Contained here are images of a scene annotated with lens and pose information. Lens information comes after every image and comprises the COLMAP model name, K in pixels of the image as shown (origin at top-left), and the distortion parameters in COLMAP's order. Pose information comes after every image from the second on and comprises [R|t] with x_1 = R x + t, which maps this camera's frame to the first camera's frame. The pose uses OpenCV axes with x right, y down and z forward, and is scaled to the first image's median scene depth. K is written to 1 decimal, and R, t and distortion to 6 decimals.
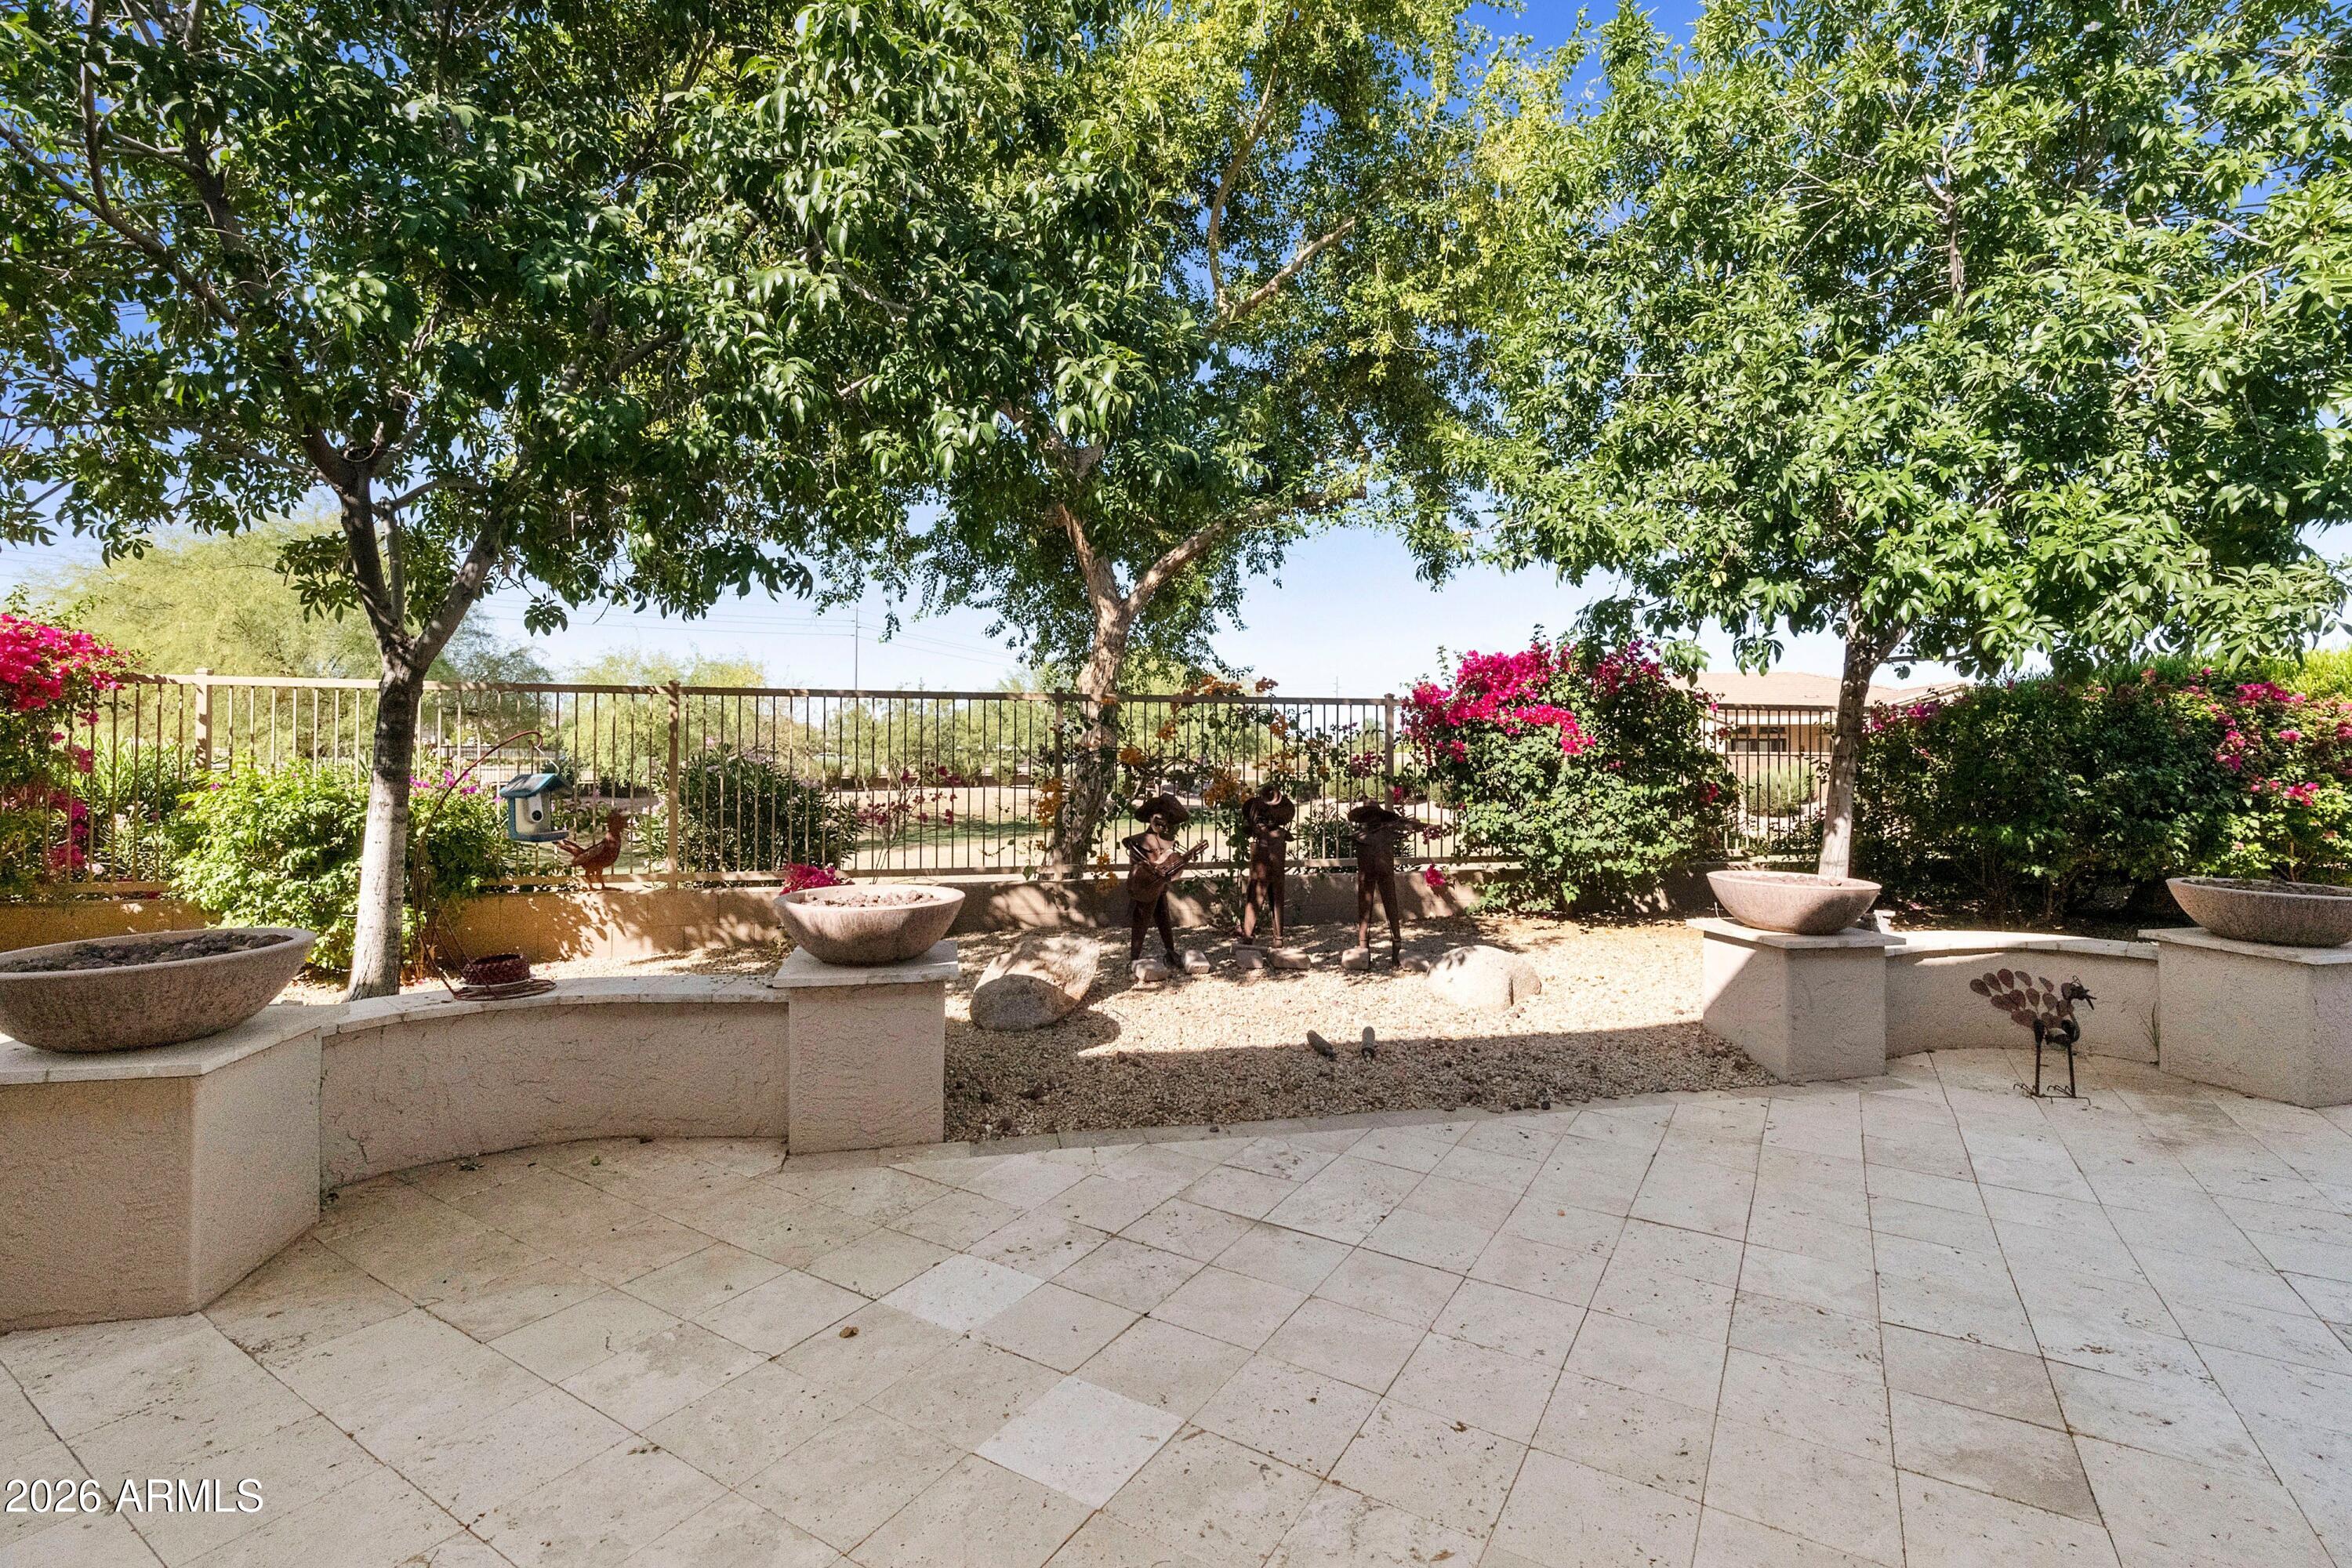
lens RADIAL K [[1027.8, 0, 1163.8], [0, 1027.8, 775.2], [0, 0, 1]] dist [0.002303, -0.001865]
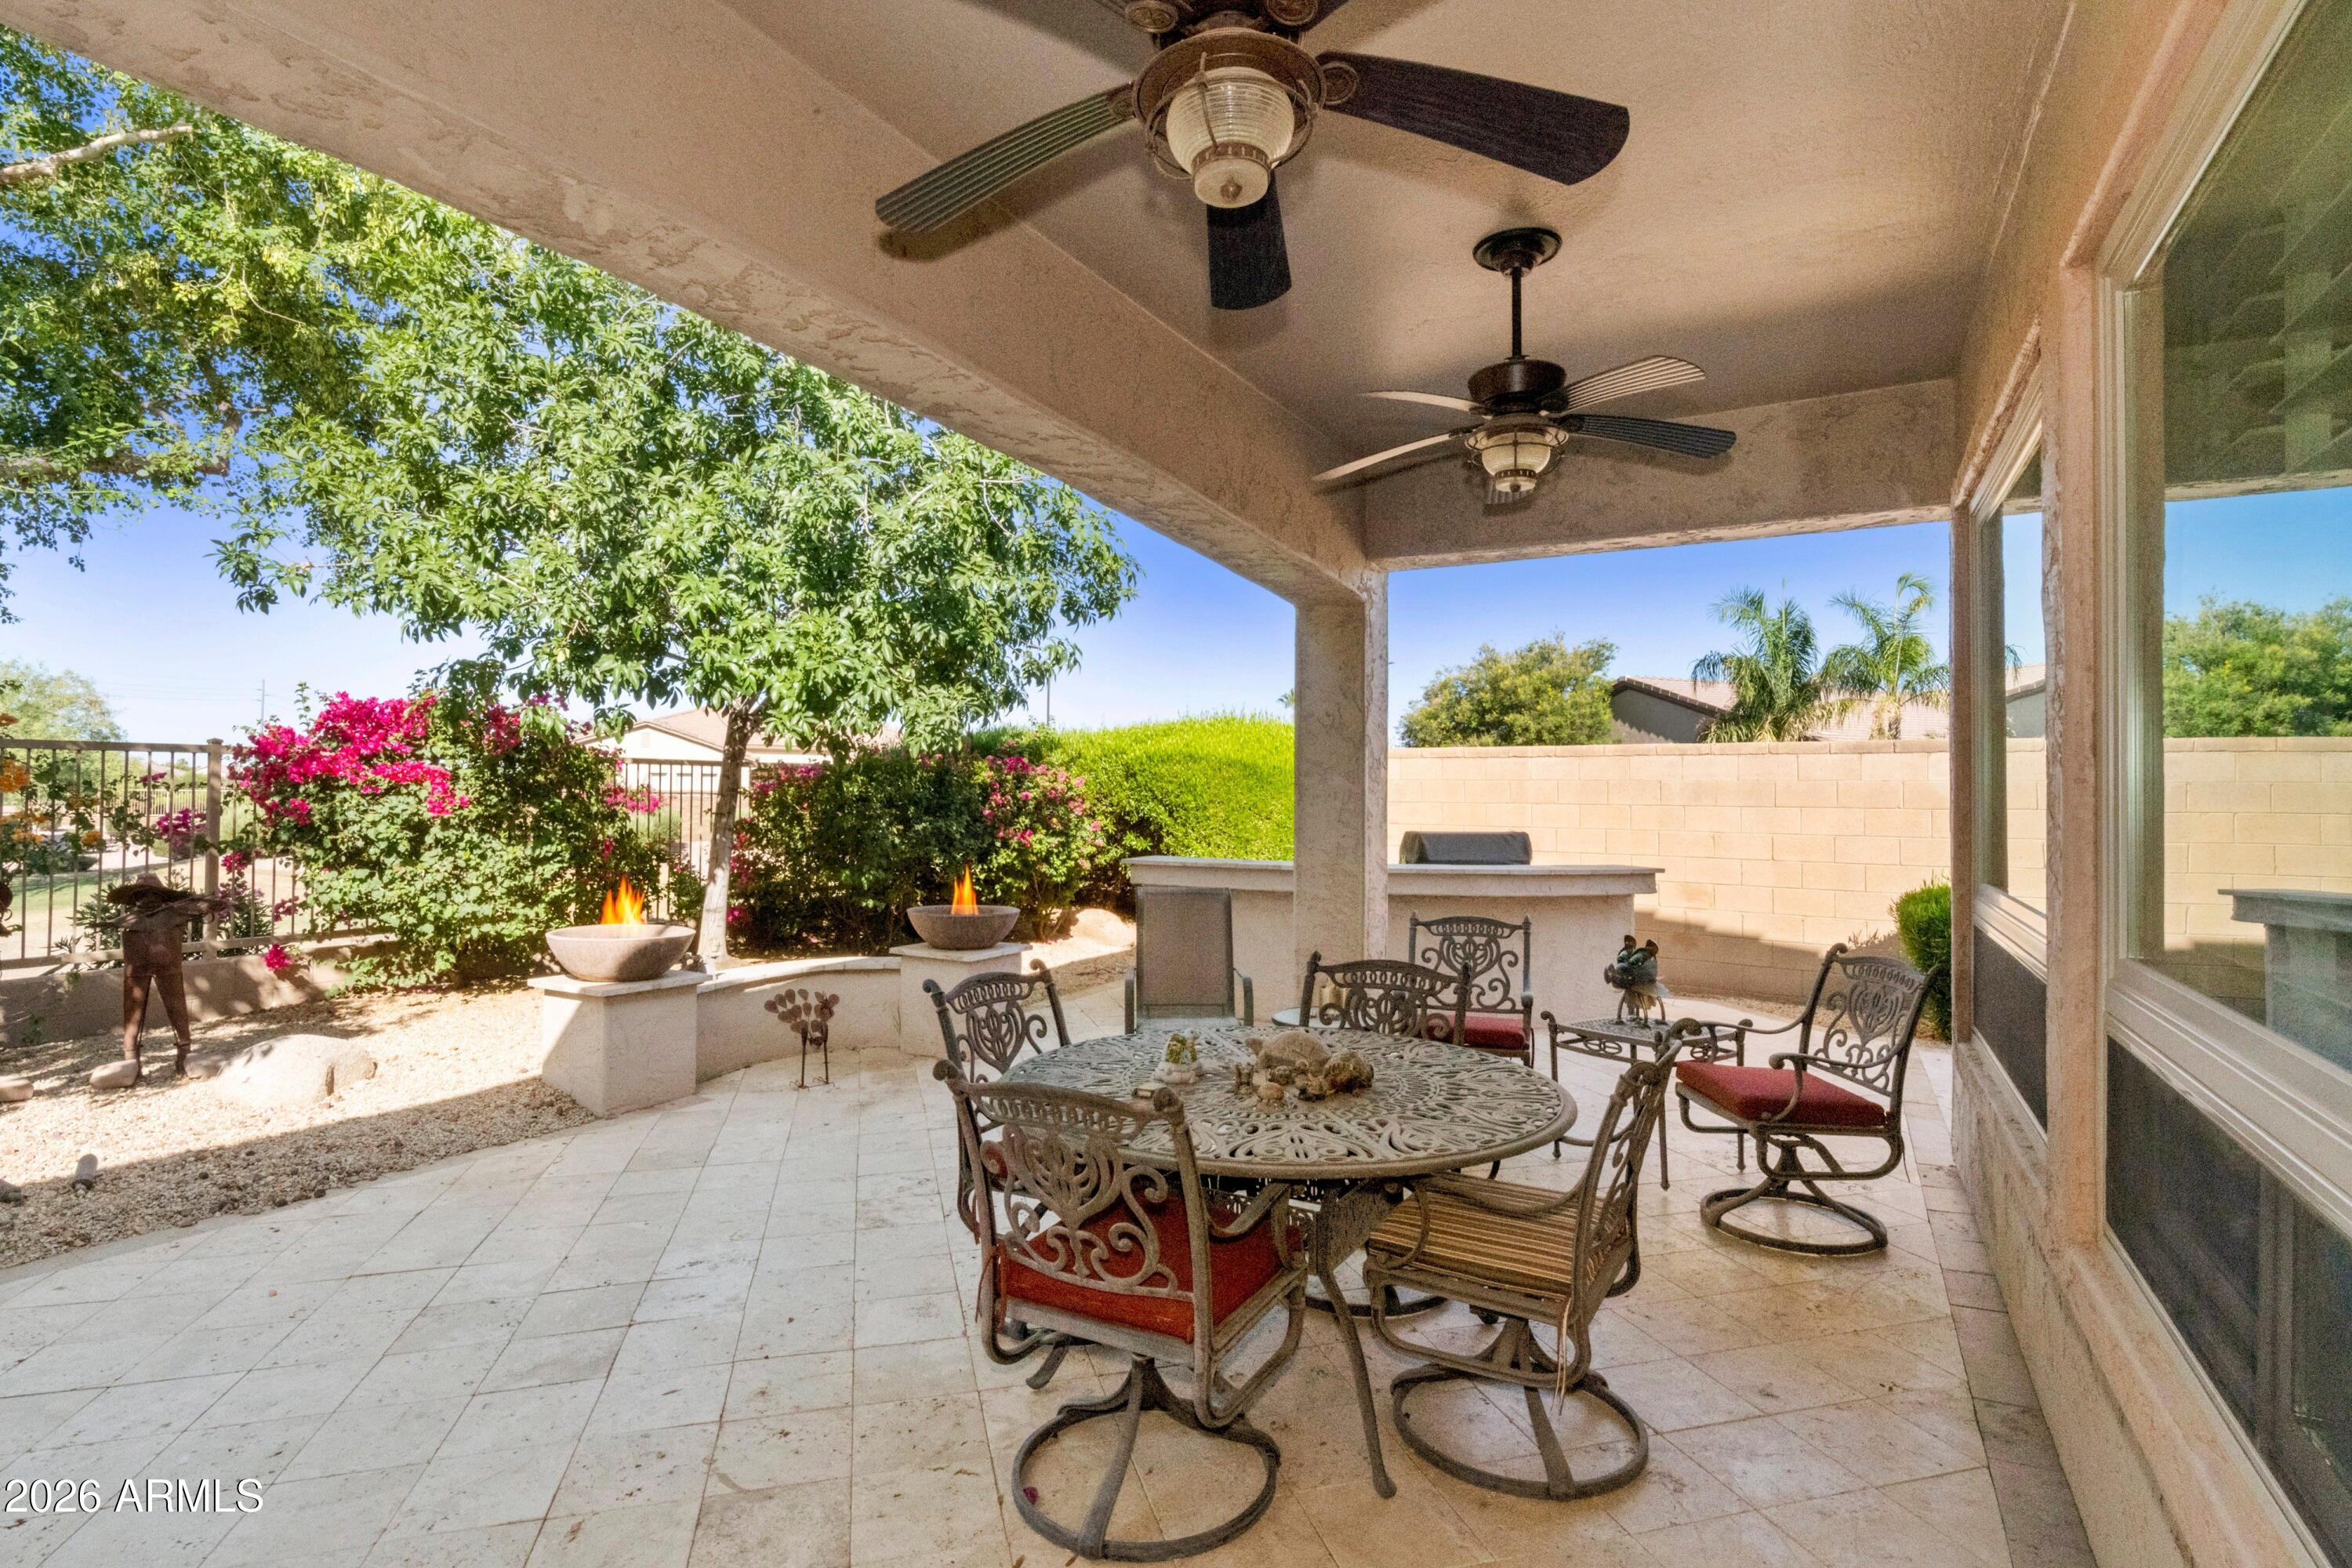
lens RADIAL K [[1147.4, 0, 1174.9], [0, 1147.4, 785.1], [0, 0, 1]] dist [0.003730, -0.002082]
pose [[0.672721, 0.006514, 0.739868, 0.068813], [0.009804, 0.999795, -0.017717, -0.022556], [-0.739831, 0.019173, 0.672519, -0.207123]]
